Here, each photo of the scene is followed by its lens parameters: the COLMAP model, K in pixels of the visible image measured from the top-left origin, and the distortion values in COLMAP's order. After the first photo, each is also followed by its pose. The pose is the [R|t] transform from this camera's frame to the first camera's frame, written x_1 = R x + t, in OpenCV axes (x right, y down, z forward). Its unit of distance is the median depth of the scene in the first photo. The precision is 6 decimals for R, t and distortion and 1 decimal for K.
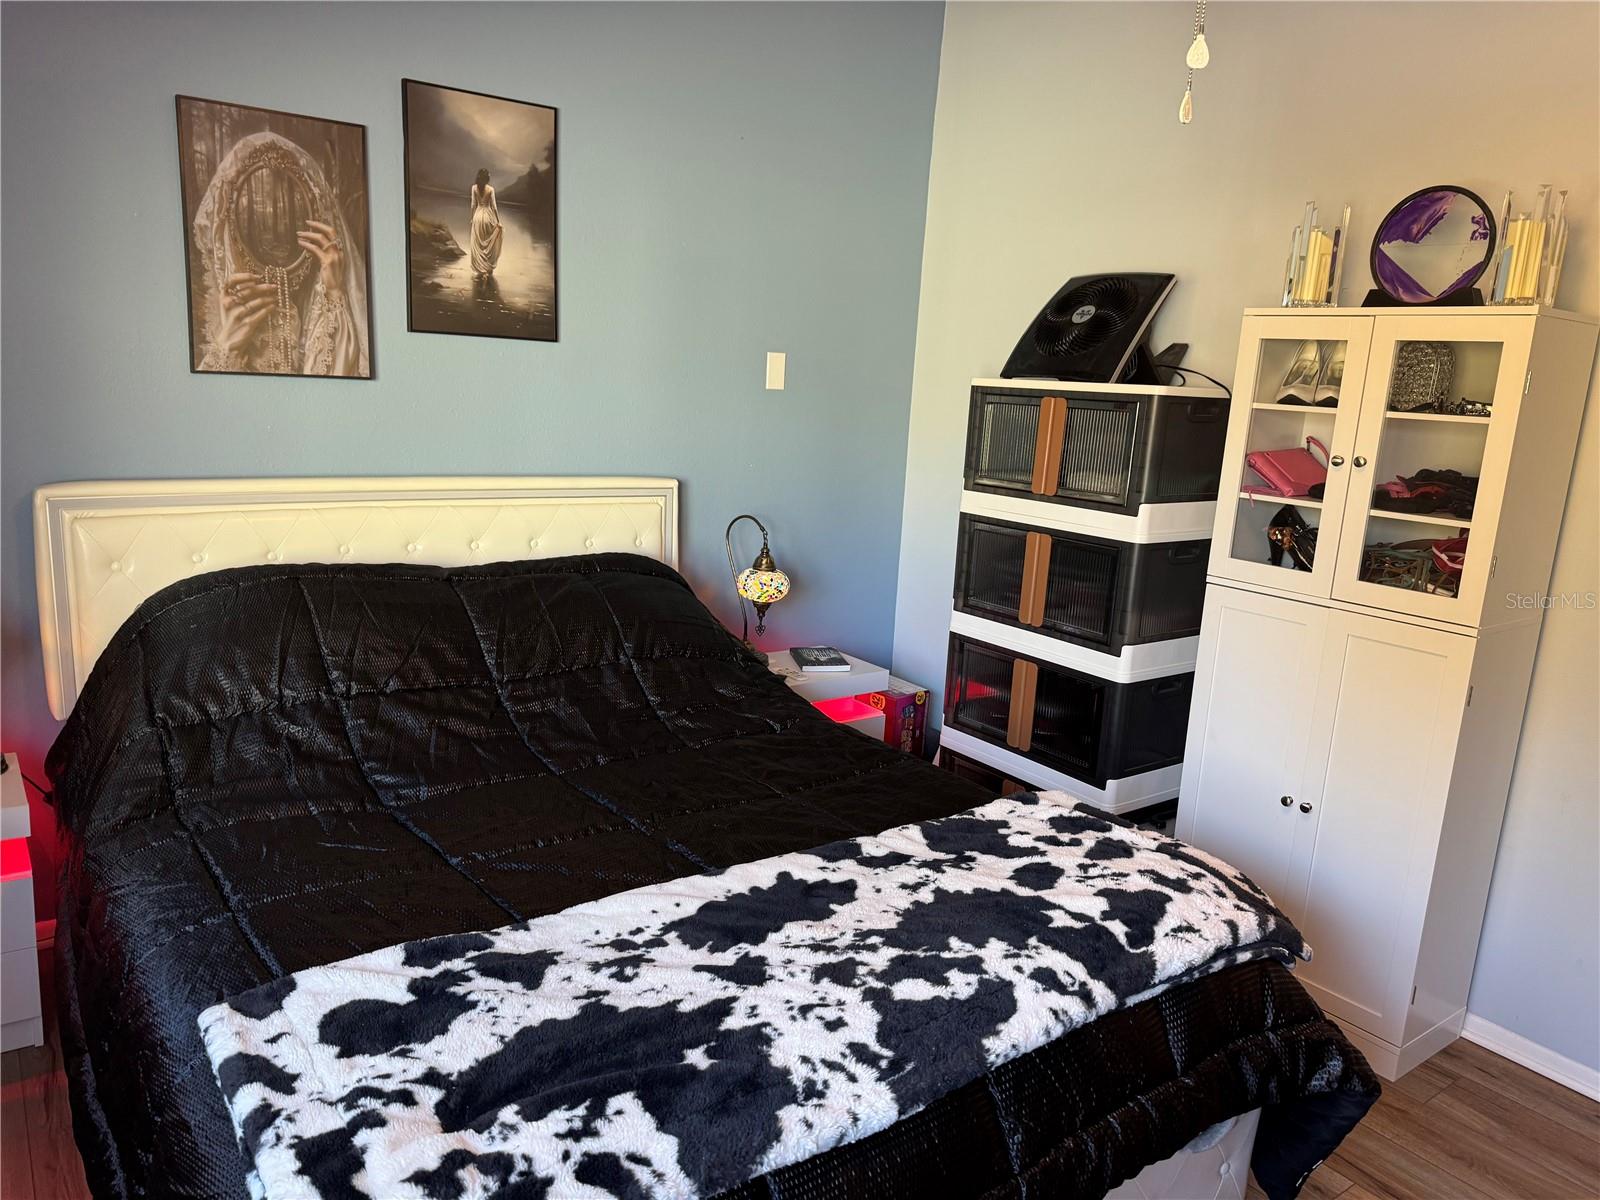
lens RADIAL K [[1118.8, 0, 800.4], [0, 1118.8, 607.1], [0, 0, 1]] dist [-0.005034, -0.001110]
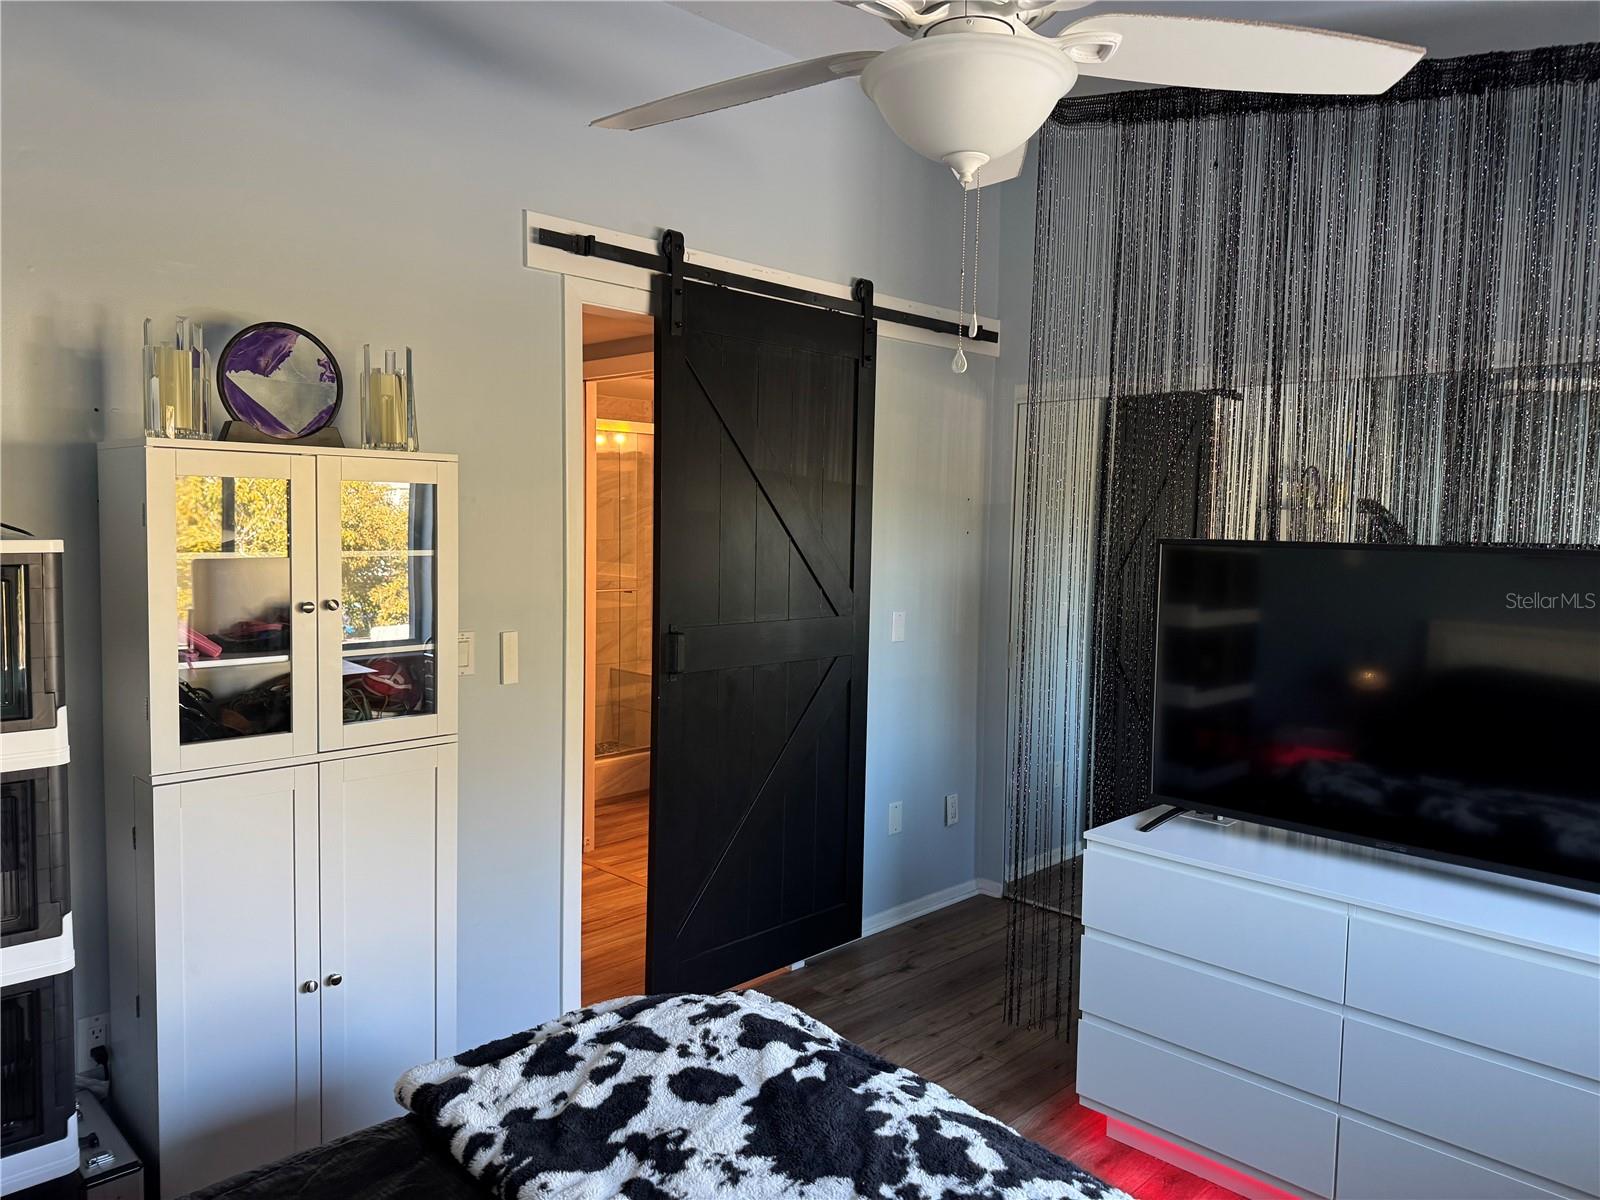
lens RADIAL K [[1118.8, 0, 799.1], [0, 1118.8, 590.8], [0, 0, 1]] dist [-0.005034, -0.001110]
pose [[-0.152451, -0.126109, 0.980232, -0.647825], [0.180423, 0.971607, 0.153059, -0.280633], [-0.971703, 0.200190, -0.125369, 0.945044]]
